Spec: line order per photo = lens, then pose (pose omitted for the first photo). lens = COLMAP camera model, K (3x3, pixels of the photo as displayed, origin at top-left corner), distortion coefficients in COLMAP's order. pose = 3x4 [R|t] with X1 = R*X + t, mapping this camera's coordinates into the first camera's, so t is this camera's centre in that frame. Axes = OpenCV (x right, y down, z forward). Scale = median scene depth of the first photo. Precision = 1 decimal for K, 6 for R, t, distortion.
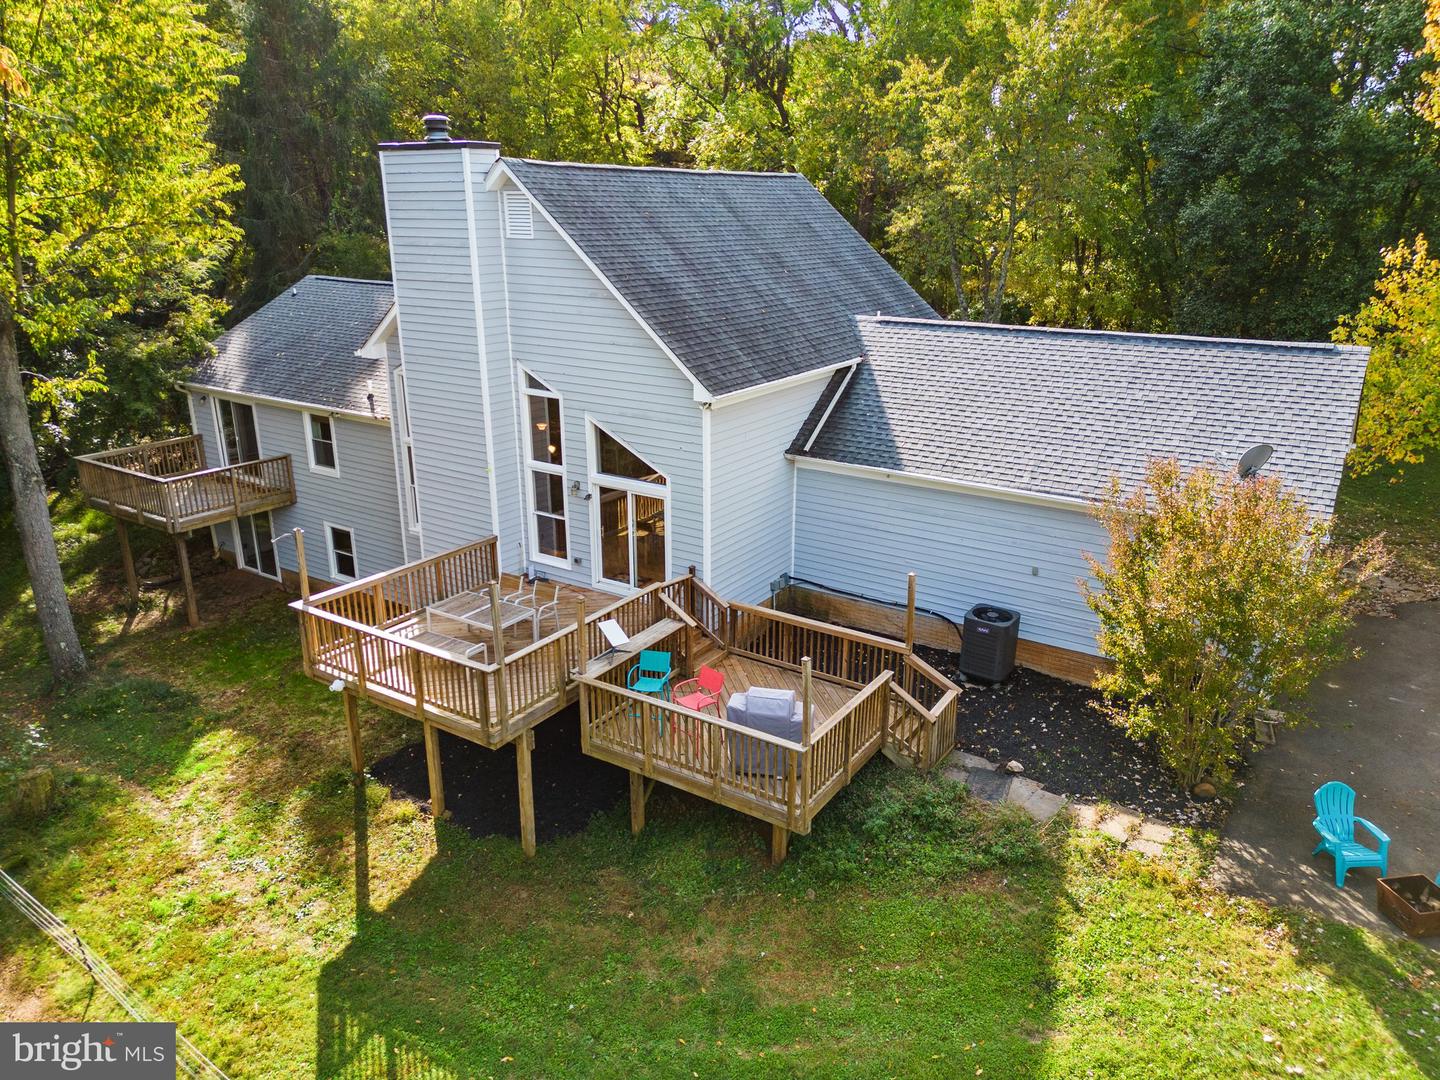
lens RADIAL K [[1003.1, 0, 720.9], [0, 1003.1, 533.7], [0, 0, 1]] dist [0.039561, -0.000481]
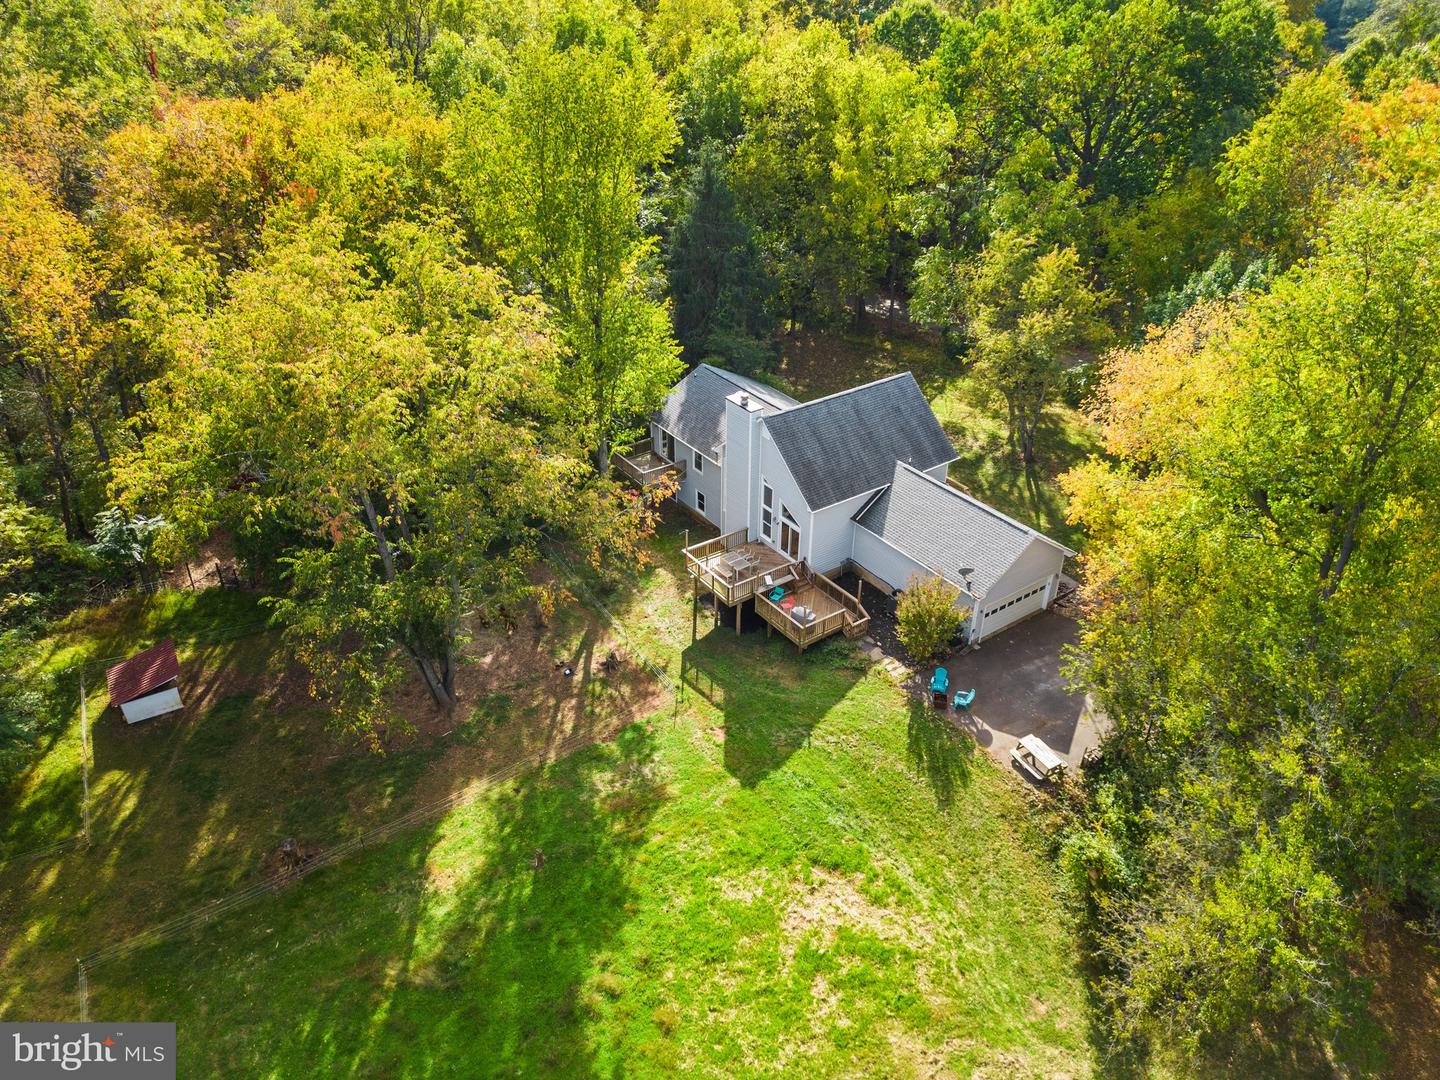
lens RADIAL K [[1003.1, 0, 718.8], [0, 1003.1, 541.0], [0, 0, 1]] dist [0.039561, -0.000481]
pose [[0.929524, 0.192451, -0.314559, 0.707378], [-0.107945, 0.957652, 0.266927, -0.832276], [0.352609, -0.214160, 0.910935, -1.923087]]
